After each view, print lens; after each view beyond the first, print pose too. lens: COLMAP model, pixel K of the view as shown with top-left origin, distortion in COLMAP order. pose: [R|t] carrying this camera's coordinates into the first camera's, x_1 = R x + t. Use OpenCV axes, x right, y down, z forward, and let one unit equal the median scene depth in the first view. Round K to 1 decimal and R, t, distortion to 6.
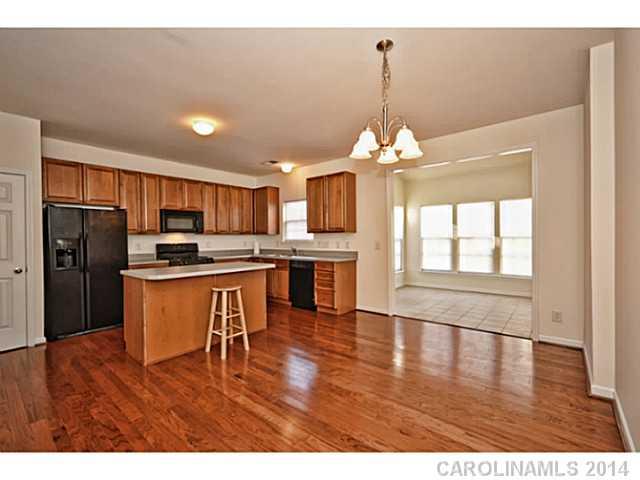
lens RADIAL K [[303.8, 0, 315.3], [0, 303.8, 242.5], [0, 0, 1]] dist [0.017984, -0.000327]
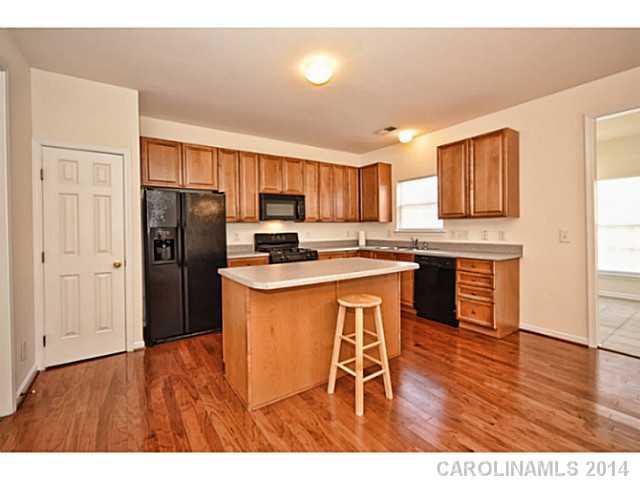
lens RADIAL K [[294.6, 0, 312.3], [0, 294.6, 233.4], [0, 0, 1]] dist [-0.002286, -0.000033]
pose [[0.965216, 0.001427, -0.261450, -0.149696], [0.000012, 0.999985, 0.005505, -0.000579], [0.261454, -0.005316, 0.965201, 0.241685]]
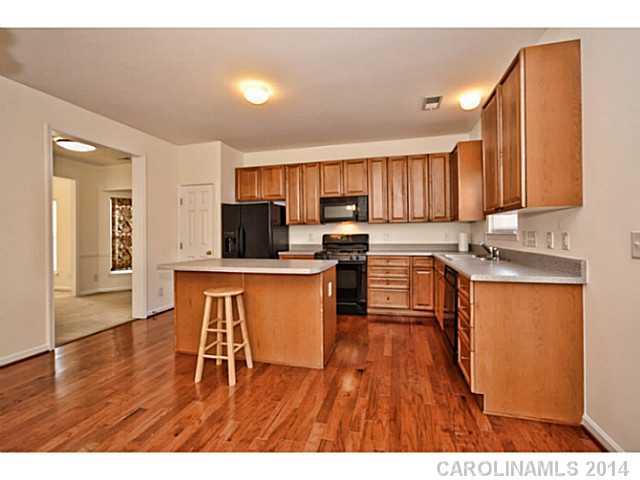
lens RADIAL K [[294.6, 0, 312.3], [0, 294.6, 233.4], [0, 0, 1]] dist [-0.002286, -0.000033]
pose [[0.432841, 0.003678, -0.901463, 0.315545], [-0.007745, 0.999970, 0.000361, 0.000916], [0.901437, 0.006826, 0.432856, 0.590866]]
